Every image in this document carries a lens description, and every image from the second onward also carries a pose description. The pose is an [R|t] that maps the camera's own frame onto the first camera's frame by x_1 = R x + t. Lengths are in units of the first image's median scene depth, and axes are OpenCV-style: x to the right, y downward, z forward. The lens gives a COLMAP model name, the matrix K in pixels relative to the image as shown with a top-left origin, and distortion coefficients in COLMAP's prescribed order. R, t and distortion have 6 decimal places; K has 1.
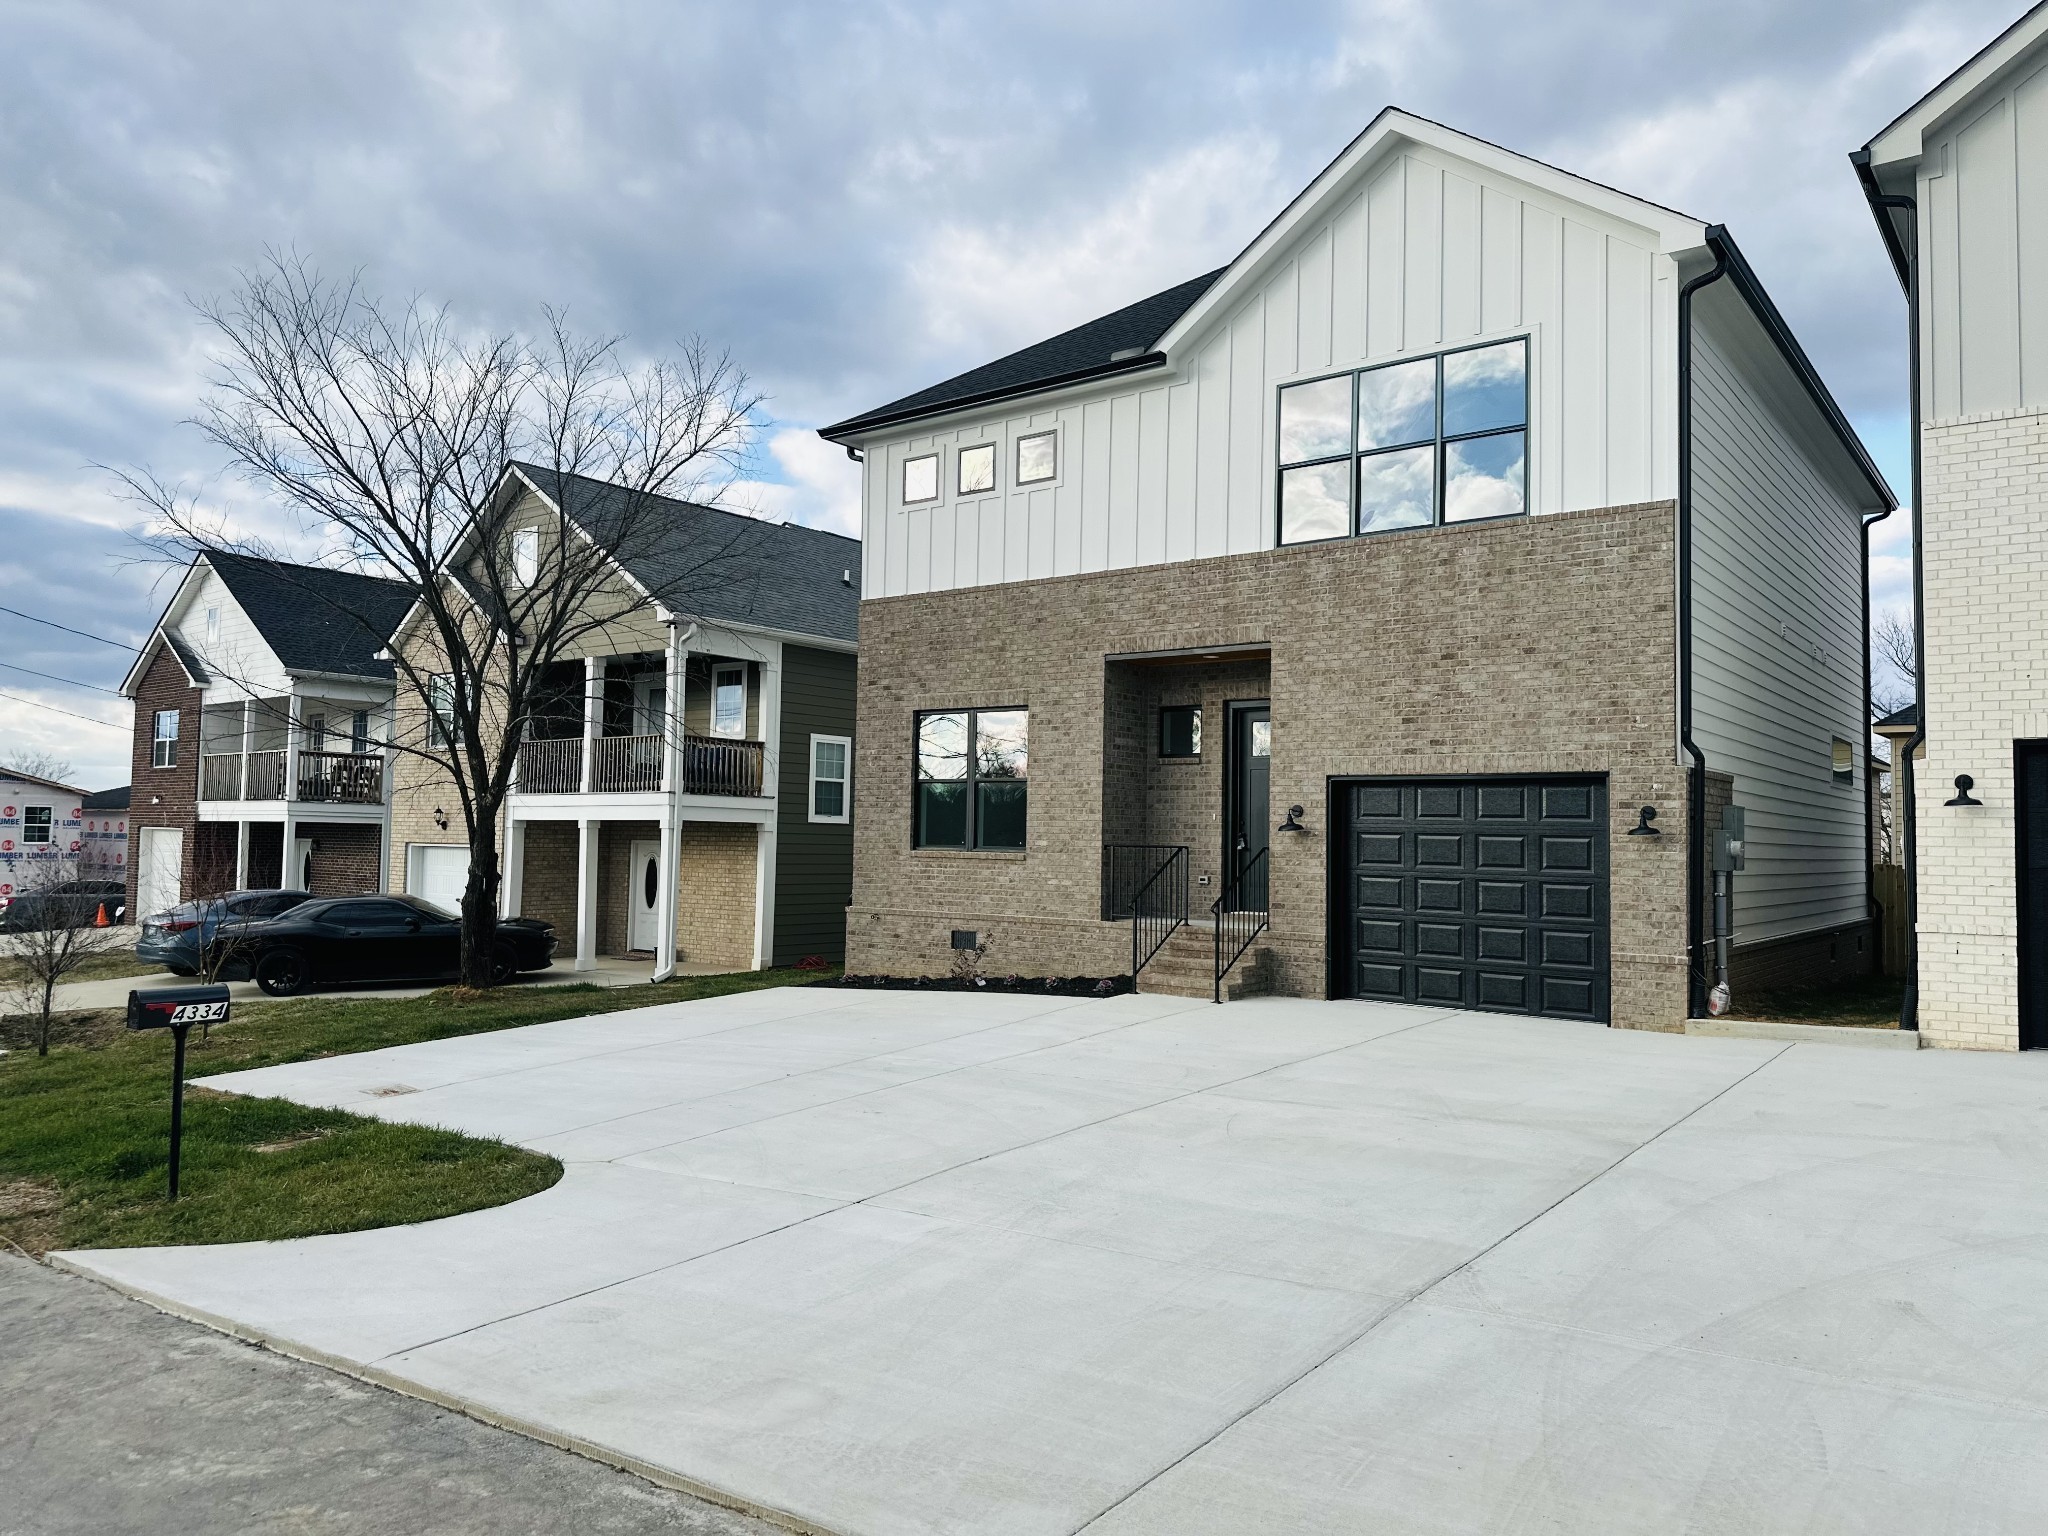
lens RADIAL K [[1446.9, 0, 1019.9], [0, 1446.9, 770.8], [0, 0, 1]] dist [0.025262, -0.028738]
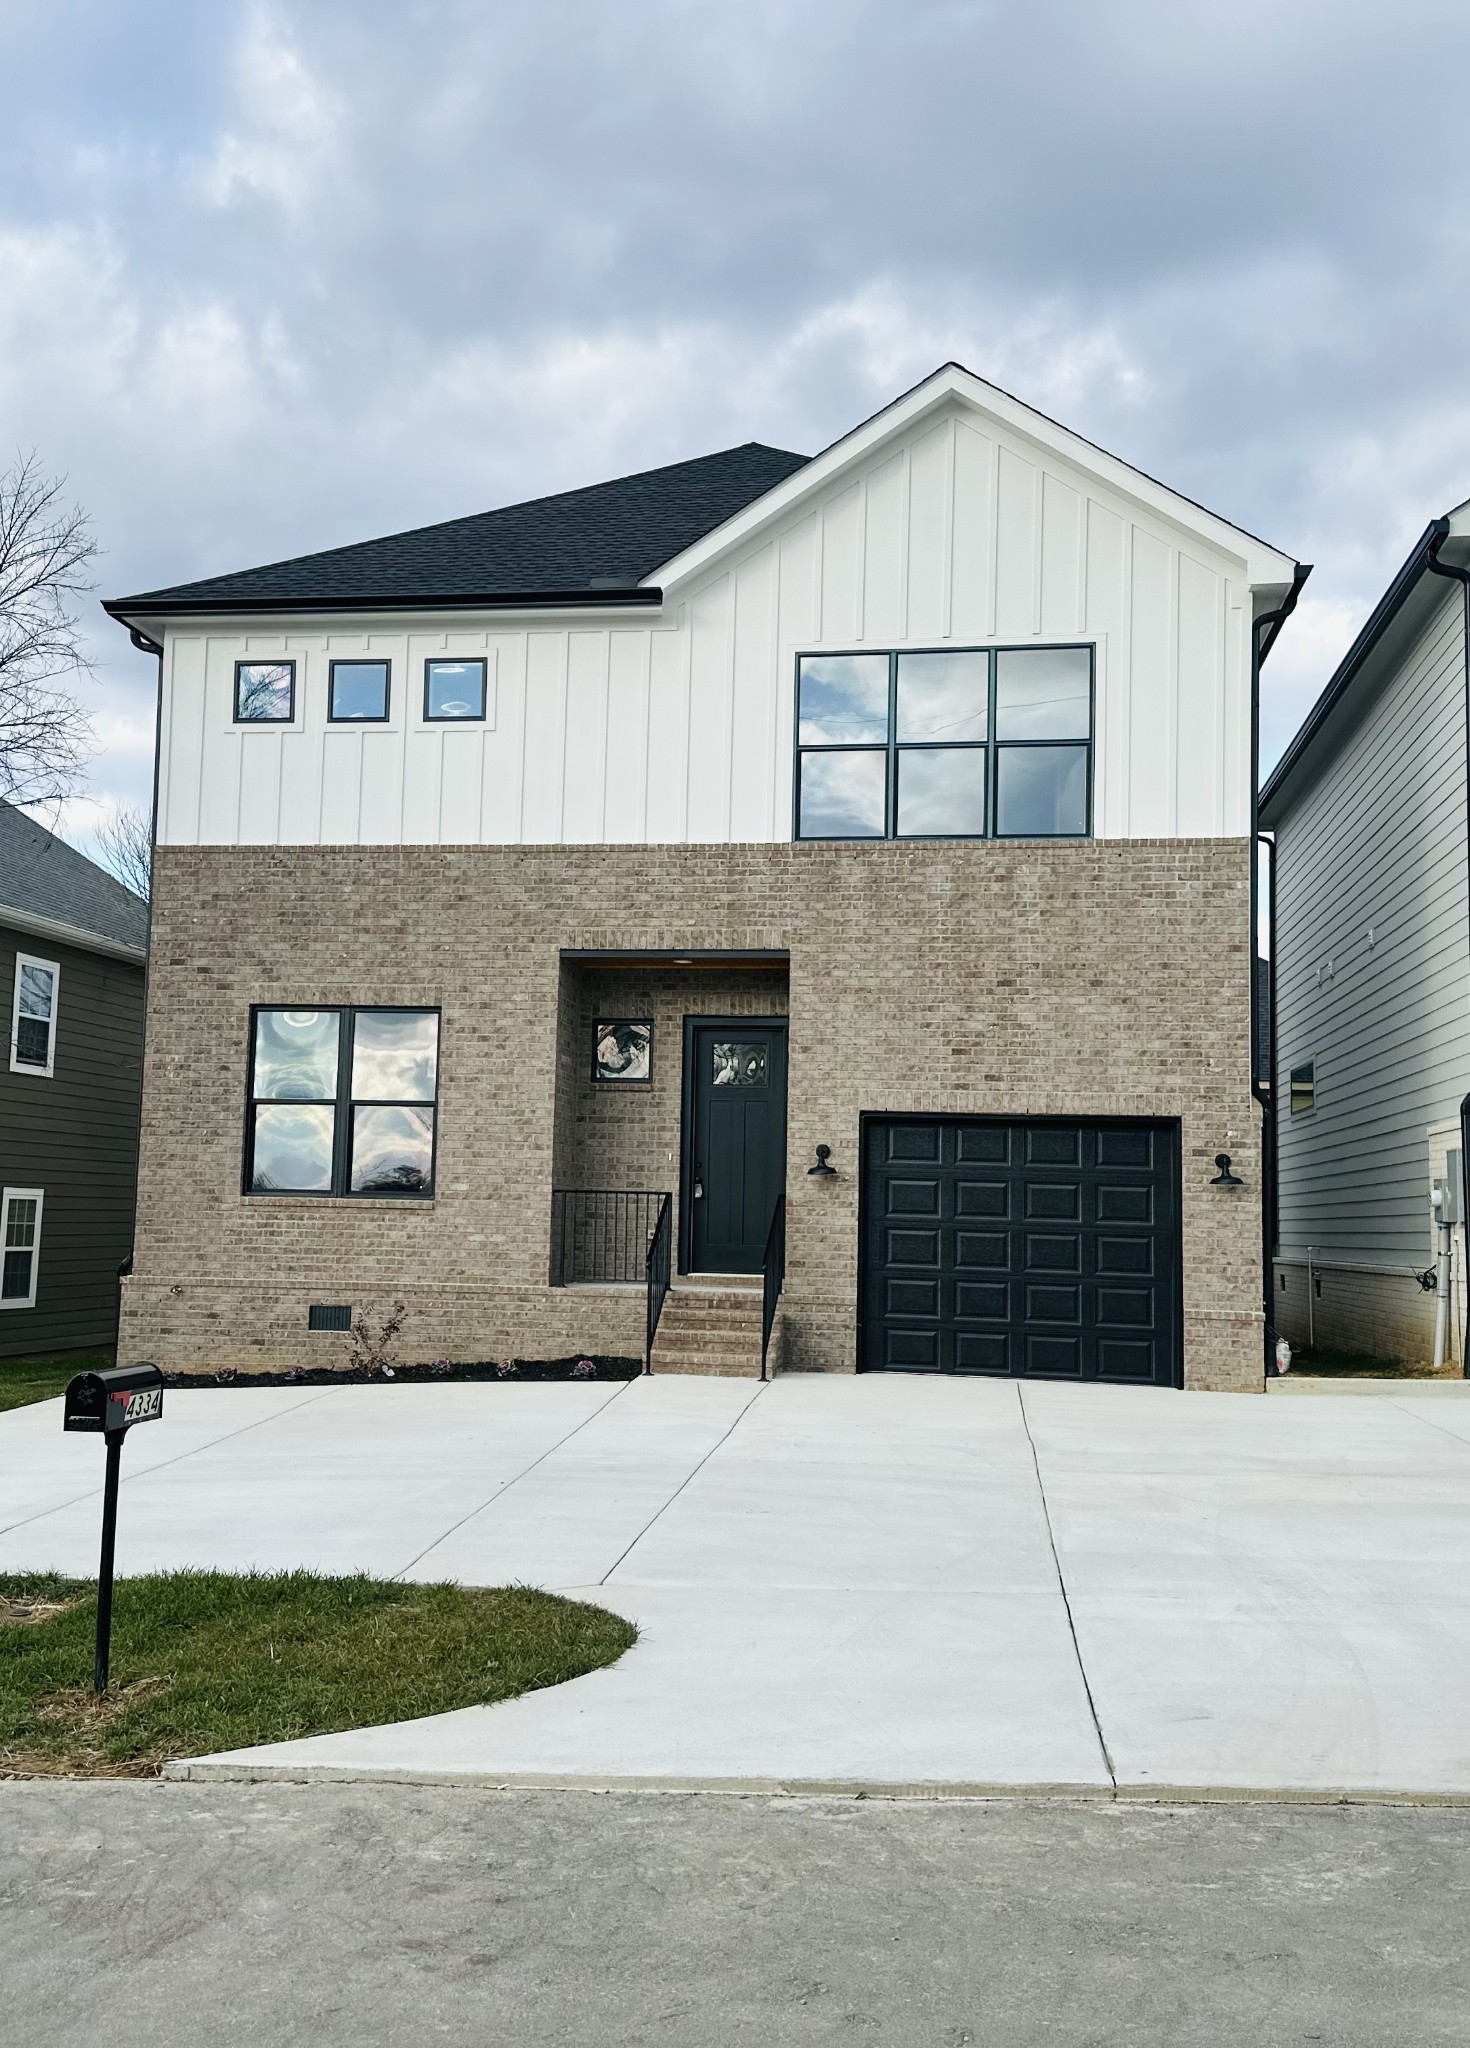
lens RADIAL K [[1910.1, 0, 729.0], [0, 1910.1, 1021.0], [0, 0, 1]] dist [0.077215, 0.000000]
pose [[0.875430, 0.055624, 0.480133, -0.400923], [-0.033325, 0.997938, -0.054850, 0.014736], [-0.482194, 0.032017, 0.875479, 0.042278]]
